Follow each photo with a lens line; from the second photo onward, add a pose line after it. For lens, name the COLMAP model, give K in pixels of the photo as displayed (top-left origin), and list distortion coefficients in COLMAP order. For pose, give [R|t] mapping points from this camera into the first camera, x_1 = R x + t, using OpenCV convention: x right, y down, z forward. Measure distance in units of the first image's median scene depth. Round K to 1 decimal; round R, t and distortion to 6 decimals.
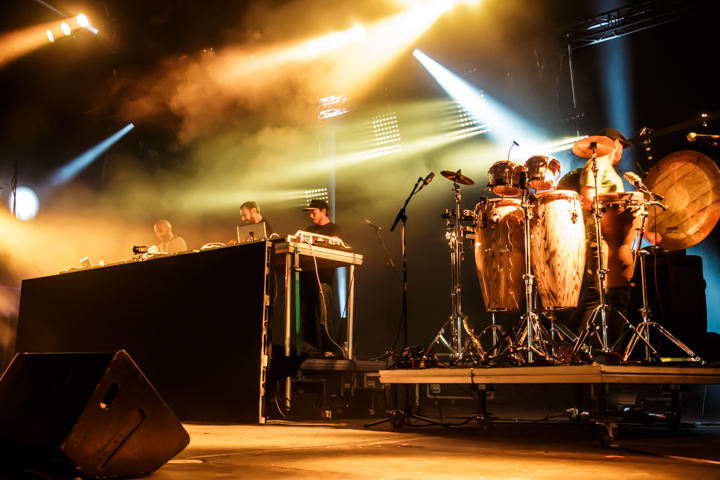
lens RADIAL K [[807.5, 0, 360.0], [0, 807.5, 240.0], [0, 0, 1]] dist [0.021119, 0.011047]
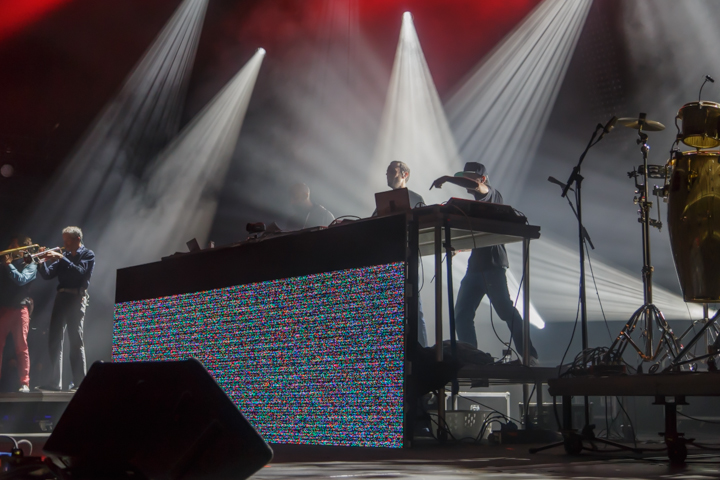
lens RADIAL K [[1184.8, 0, 360.0], [0, 1184.8, 240.0], [0, 0, 1]] dist [0.043149, -0.079607]
pose [[0.978907, -0.029479, -0.202167, 0.076855], [0.037820, 0.998580, 0.037519, -0.019343], [0.200774, -0.044374, 0.978632, -0.128477]]
